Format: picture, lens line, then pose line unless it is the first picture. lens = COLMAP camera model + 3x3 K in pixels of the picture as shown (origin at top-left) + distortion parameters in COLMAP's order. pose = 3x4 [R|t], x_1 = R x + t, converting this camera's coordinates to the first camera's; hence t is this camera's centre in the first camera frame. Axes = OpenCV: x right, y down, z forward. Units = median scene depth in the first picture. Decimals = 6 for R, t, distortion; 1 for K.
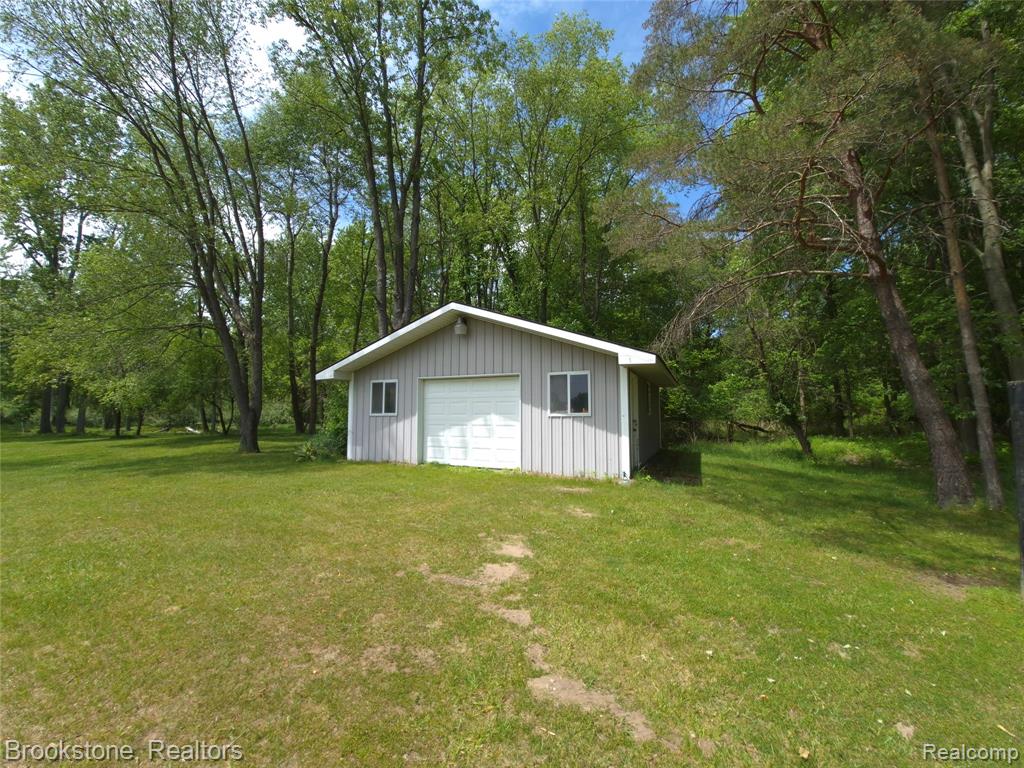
lens RADIAL K [[399.0, 0, 514.0], [0, 399.0, 380.6], [0, 0, 1]] dist [0.000158, -0.000983]
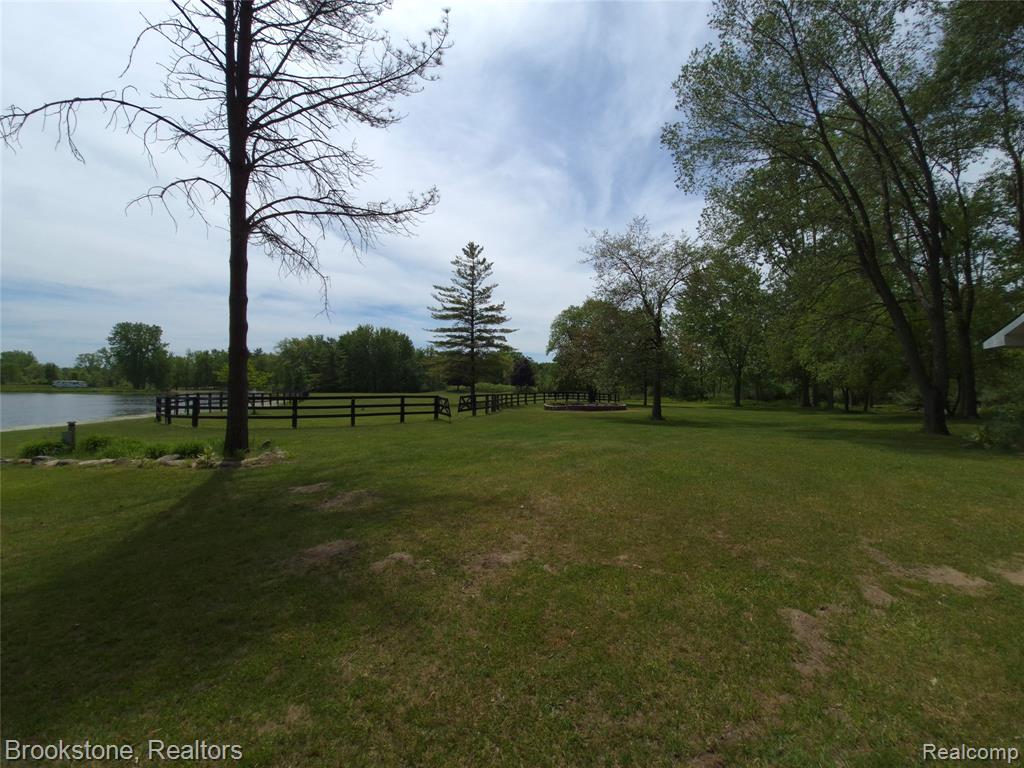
lens RADIAL K [[399.0, 0, 514.1], [0, 399.0, 385.6], [0, 0, 1]] dist [0.000158, -0.000983]
pose [[0.040620, -0.002768, -0.999171, 0.803258], [0.067058, 0.997749, -0.000038, 0.038840], [0.996922, -0.067001, 0.040714, 0.130229]]
